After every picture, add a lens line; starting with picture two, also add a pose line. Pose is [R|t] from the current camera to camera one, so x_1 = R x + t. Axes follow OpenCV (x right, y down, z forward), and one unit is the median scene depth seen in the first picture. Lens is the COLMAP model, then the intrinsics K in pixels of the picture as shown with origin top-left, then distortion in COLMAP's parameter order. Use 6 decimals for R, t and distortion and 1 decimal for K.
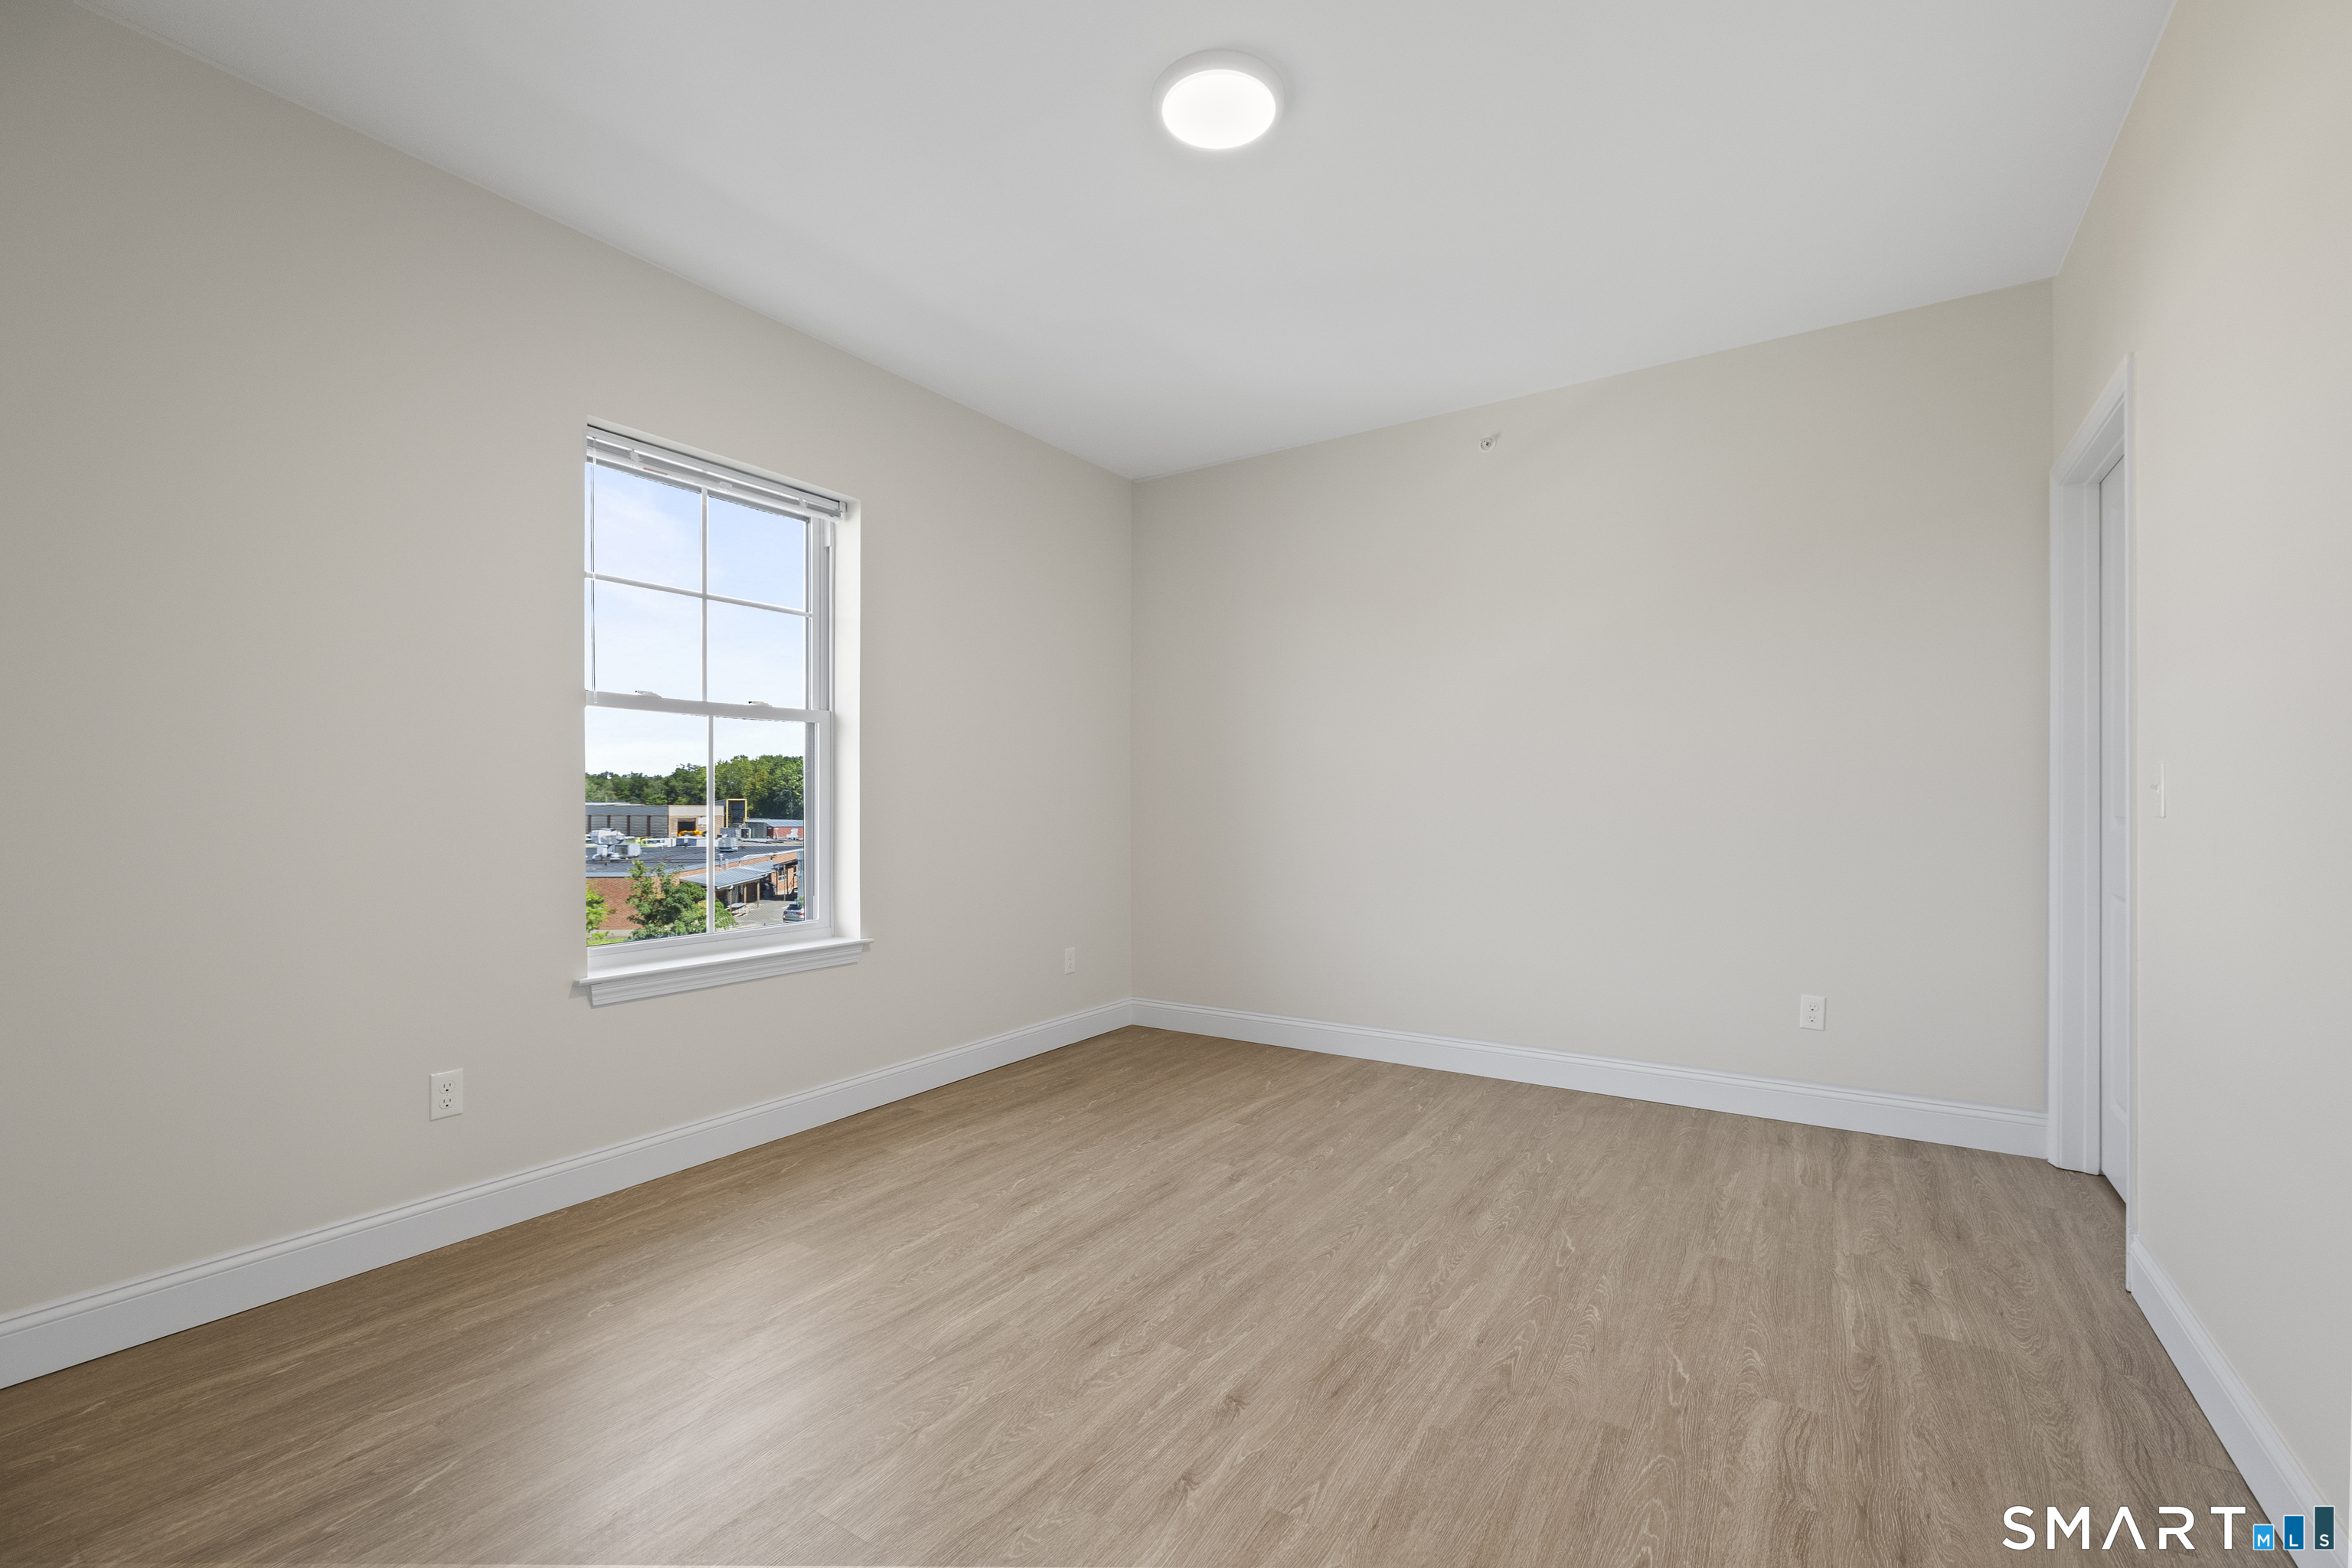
lens RADIAL K [[987.7, 0, 1190.7], [0, 987.7, 786.0], [0, 0, 1]] dist [0.000270, 0.000097]
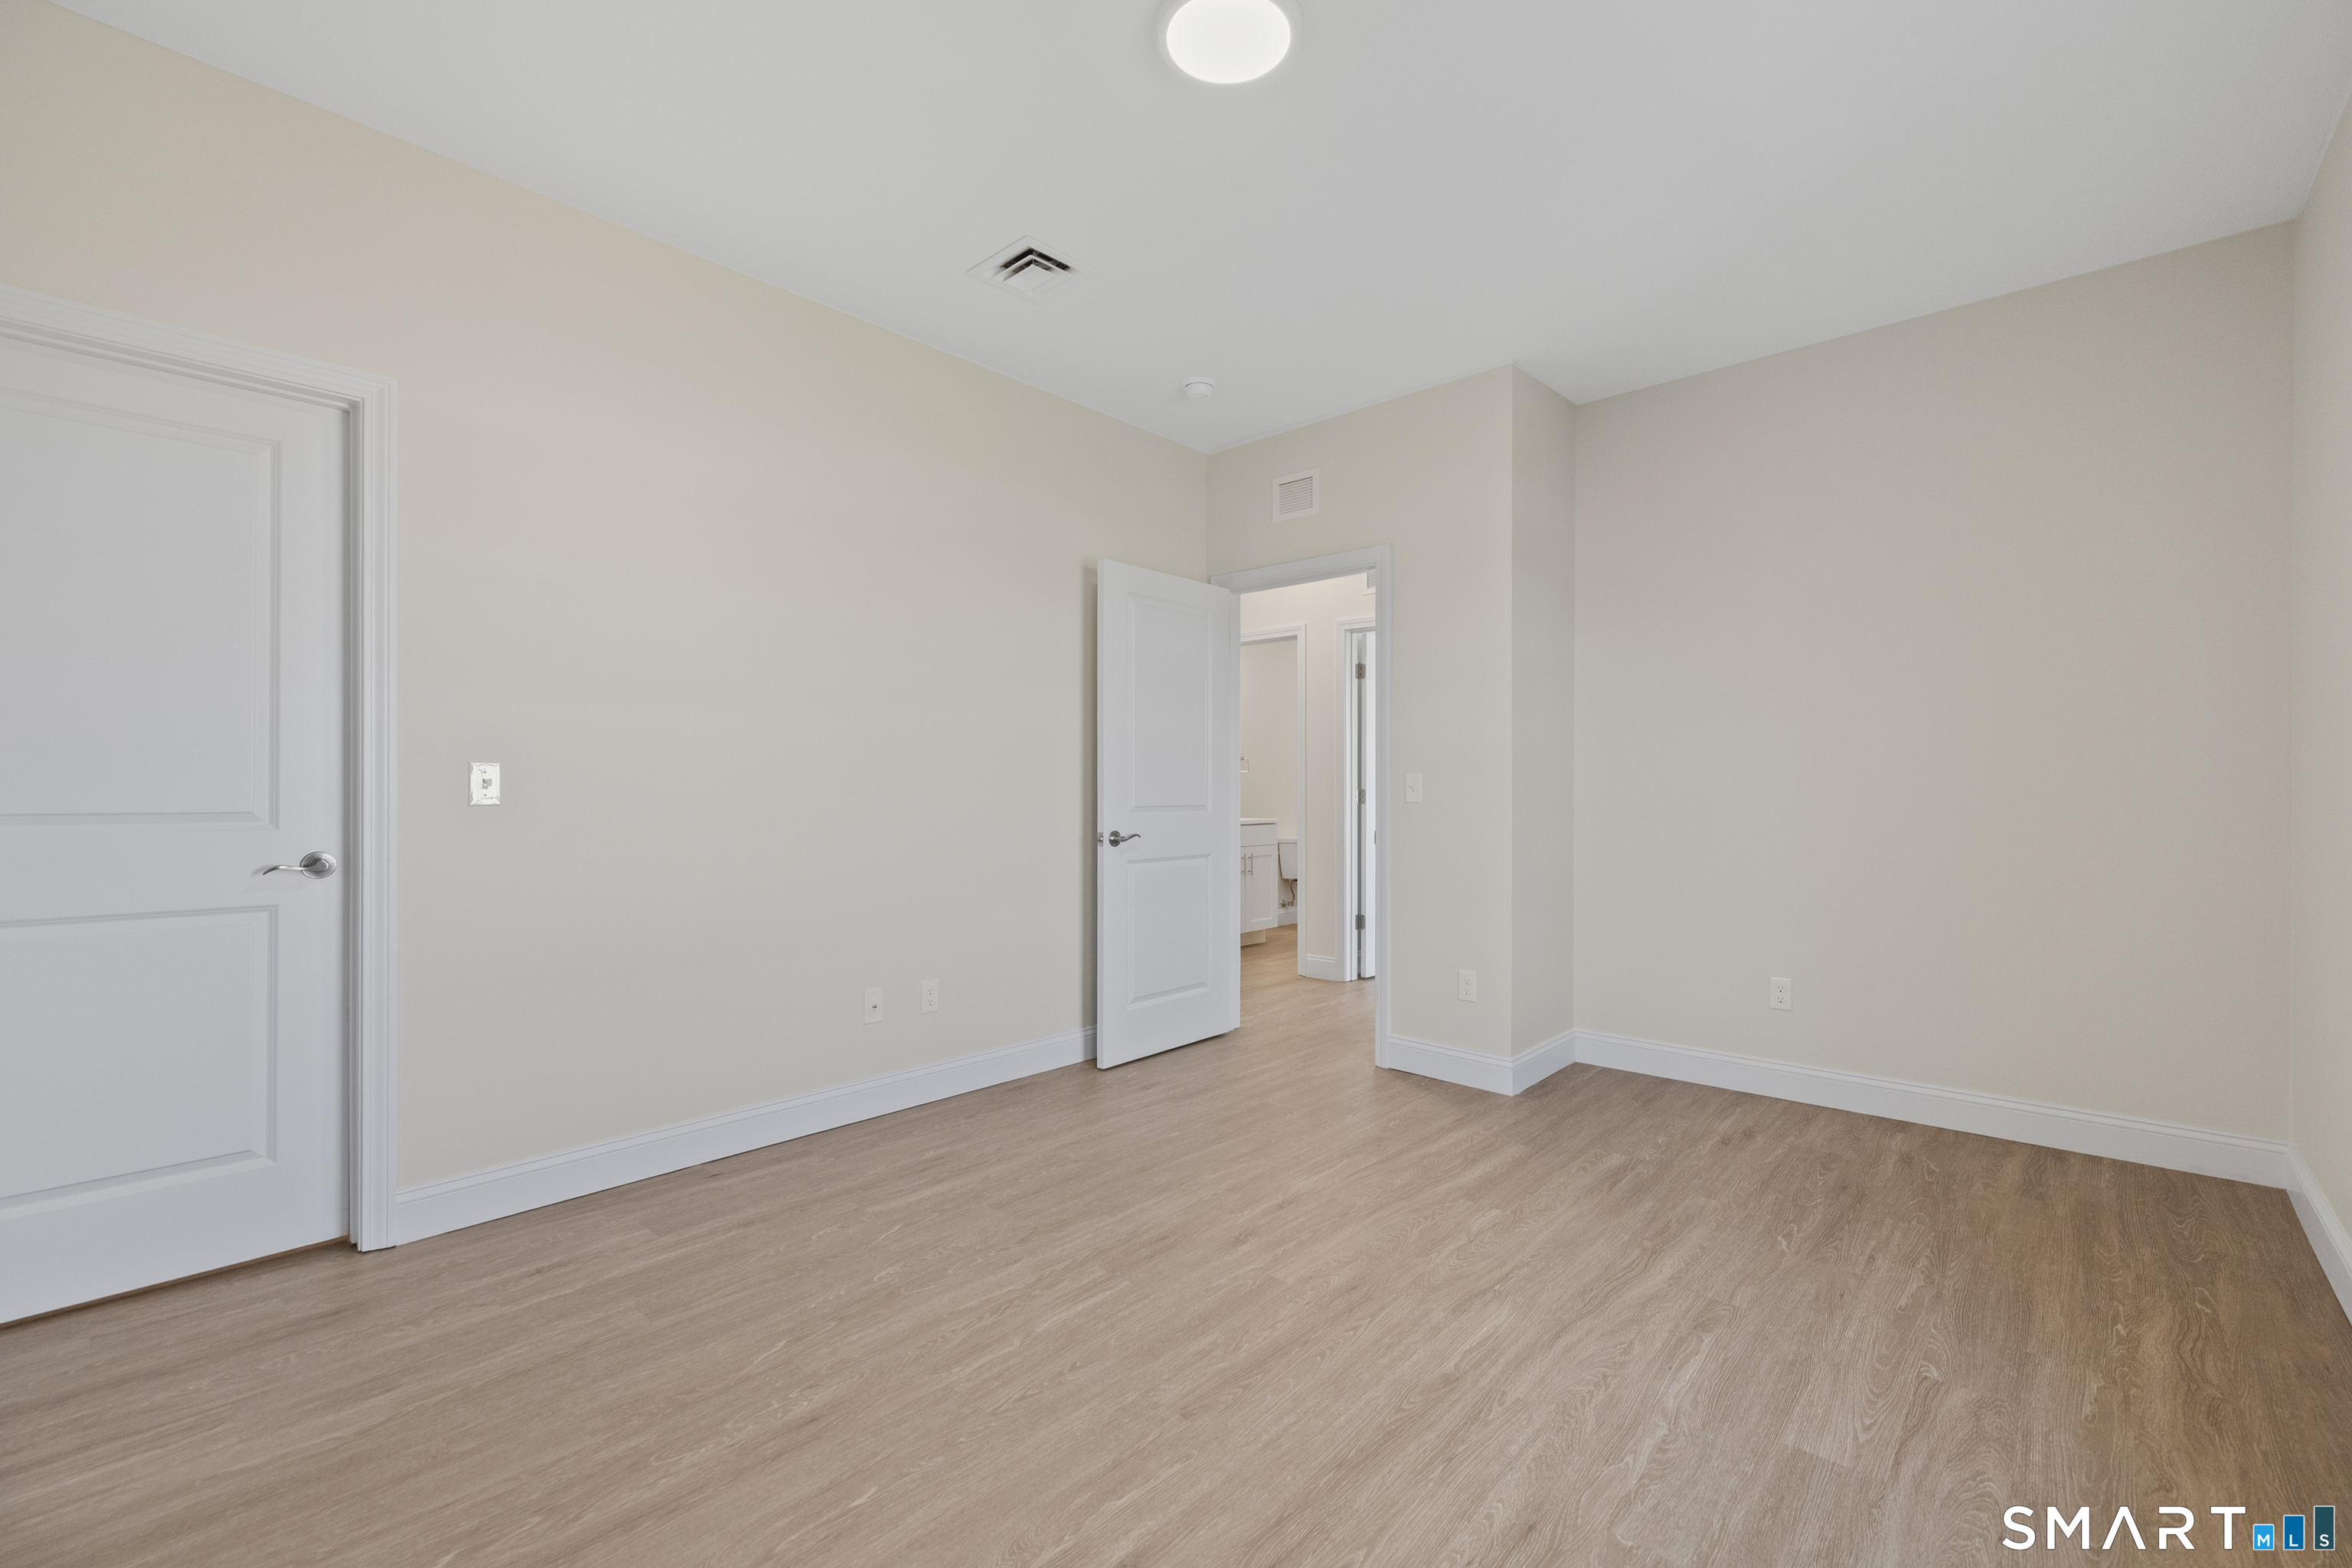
lens RADIAL K [[987.7, 0, 1190.7], [0, 987.7, 786.0], [0, 0, 1]] dist [0.000270, 0.000097]
pose [[-0.987383, 0.000267, 0.158349, -0.085996], [-0.002664, 0.999829, -0.018298, 0.025026], [-0.158327, -0.018489, -0.987214, 1.984151]]
